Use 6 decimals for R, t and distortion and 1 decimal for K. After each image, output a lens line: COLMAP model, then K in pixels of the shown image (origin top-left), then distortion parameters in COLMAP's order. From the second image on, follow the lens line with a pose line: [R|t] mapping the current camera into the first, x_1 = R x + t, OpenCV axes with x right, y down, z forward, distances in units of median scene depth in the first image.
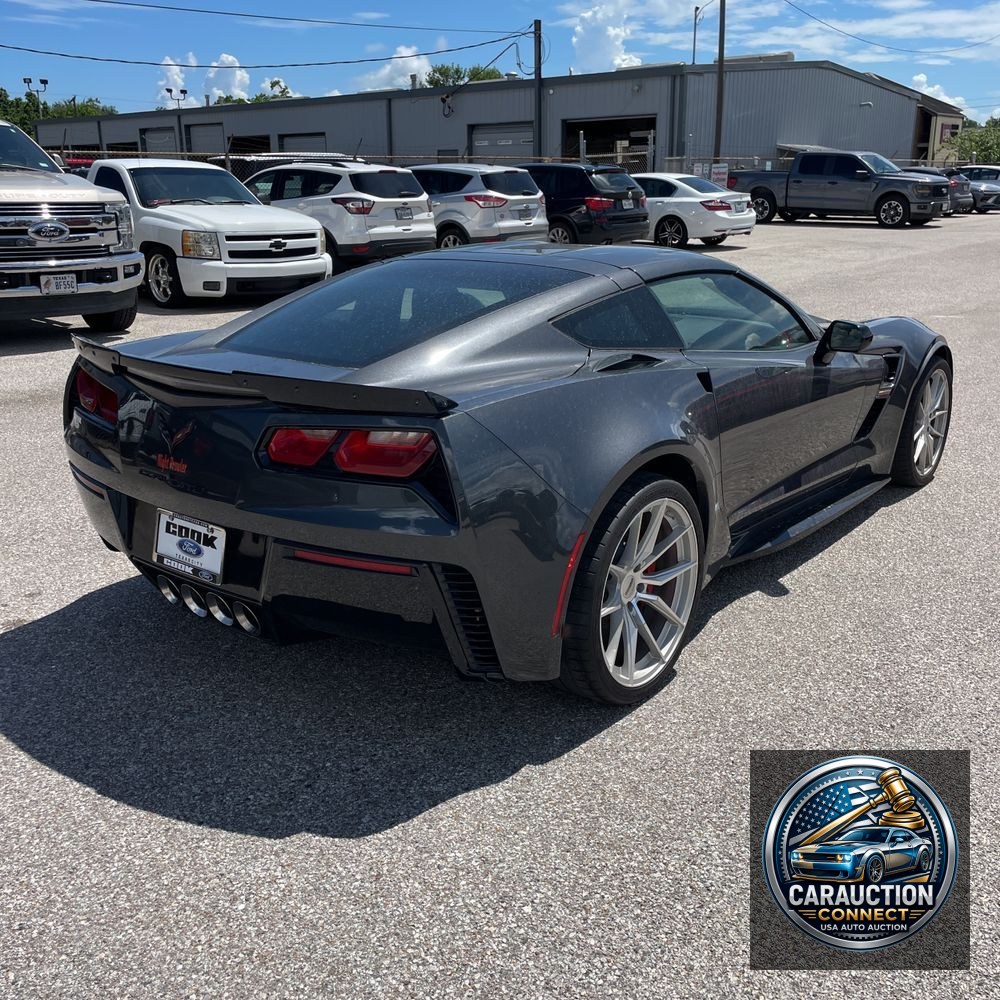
lens RADIAL K [[1000.4, 0, 495.9], [0, 1000.4, 516.3], [0, 0, 1]] dist [0.079527, -0.098766]
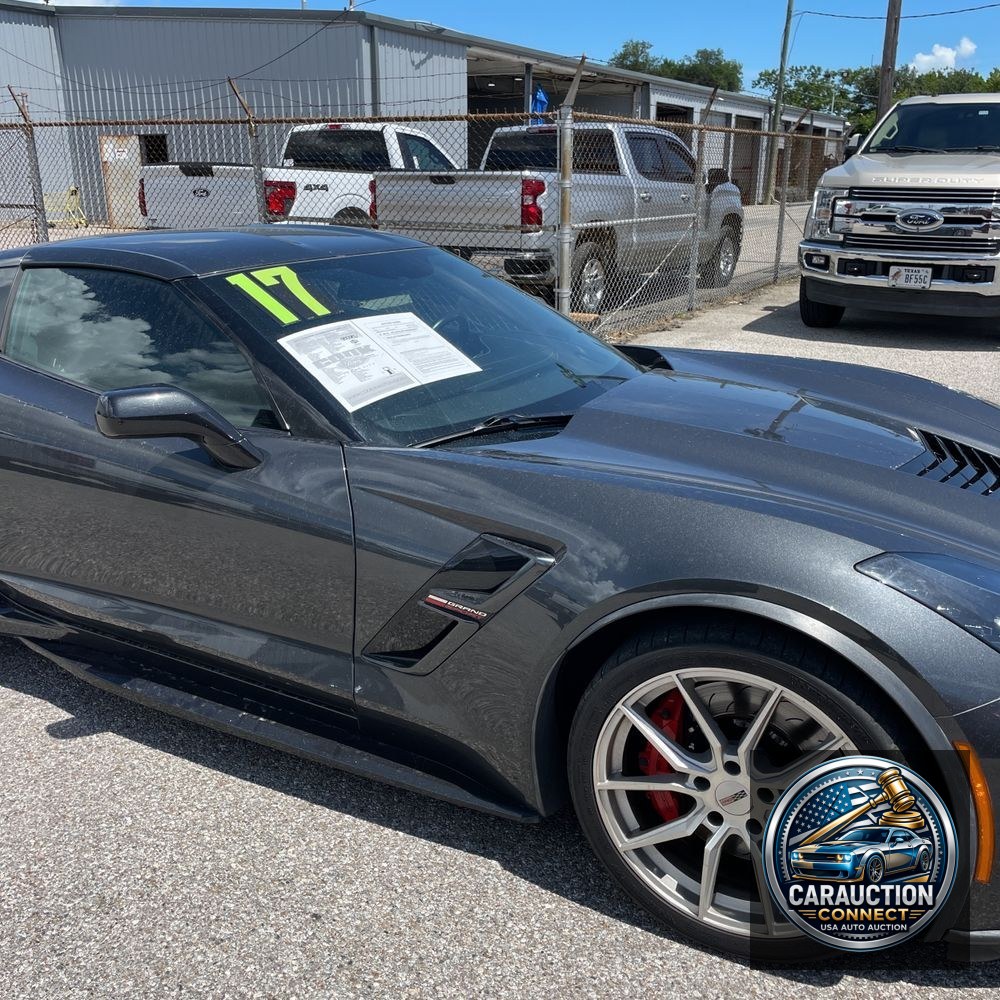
lens RADIAL K [[1000.4, 0, 495.9], [0, 1000.4, 516.3], [0, 0, 1]] dist [0.079527, -0.098766]
pose [[0.213512, 0.320778, -0.922775, 0.278779], [-0.313379, 0.917130, 0.246305, -0.097122], [0.925314, 0.236590, 0.296343, 0.303262]]
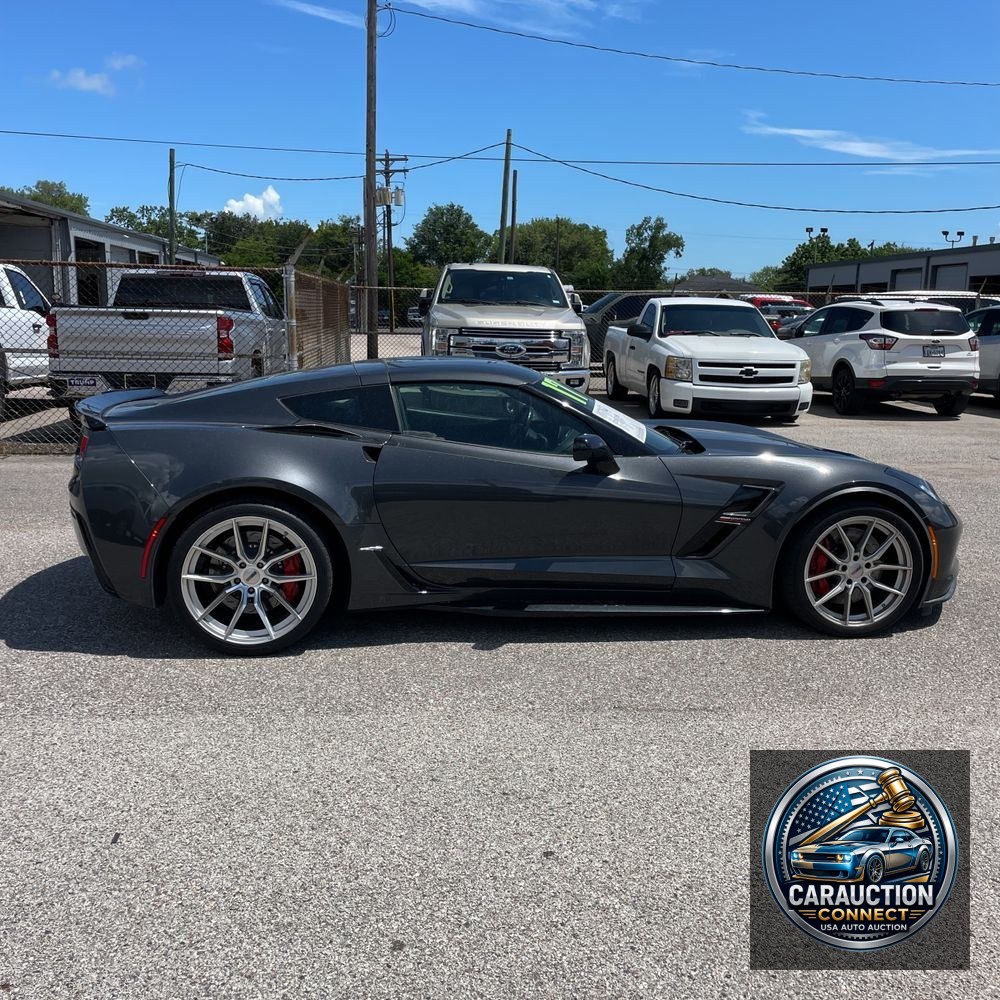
lens RADIAL K [[1000.4, 0, 495.9], [0, 1000.4, 516.3], [0, 0, 1]] dist [0.079527, -0.098766]
pose [[0.736311, 0.155183, -0.658607, 0.308165], [-0.236721, 0.970915, -0.035880, -0.010602], [0.633884, 0.182325, 0.751631, 0.024666]]
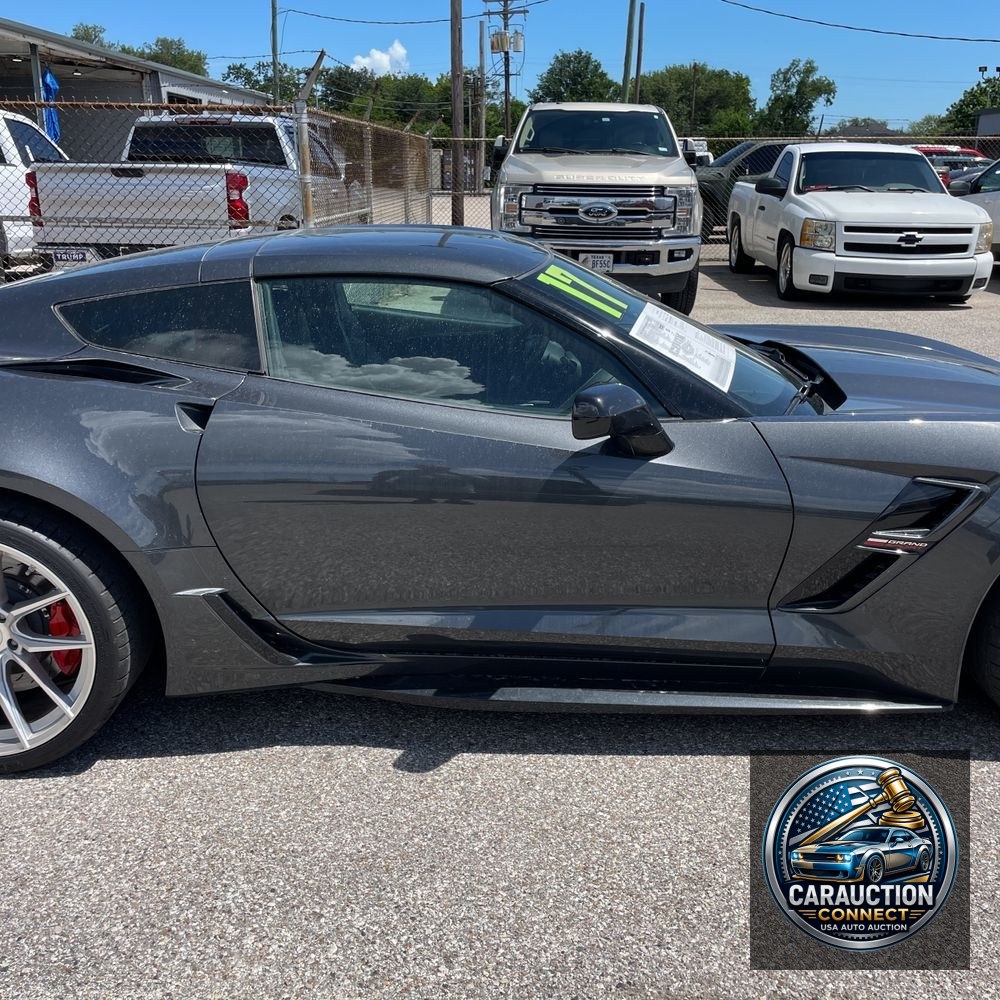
lens RADIAL K [[1000.4, 0, 495.9], [0, 1000.4, 516.3], [0, 0, 1]] dist [0.079527, -0.098766]
pose [[0.648222, 0.257775, -0.716492, 0.219834], [-0.252336, 0.960507, 0.117272, -0.050806], [0.718425, 0.104778, 0.687668, 0.164996]]
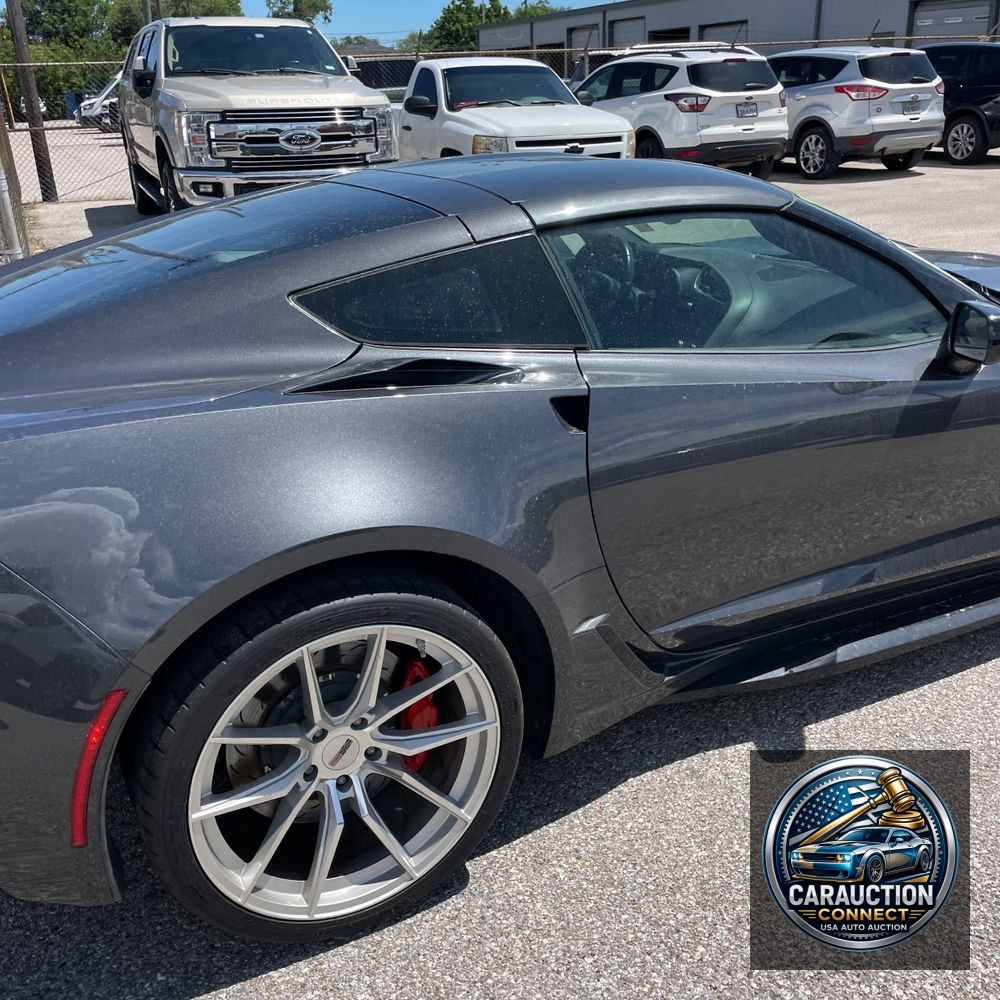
lens RADIAL K [[1000.4, 0, 495.9], [0, 1000.4, 516.3], [0, 0, 1]] dist [0.079527, -0.098766]
pose [[0.916871, 0.134192, -0.375952, 0.097276], [-0.100471, 0.989060, 0.108006, -0.032942], [0.386333, -0.061256, 0.920323, 0.111939]]
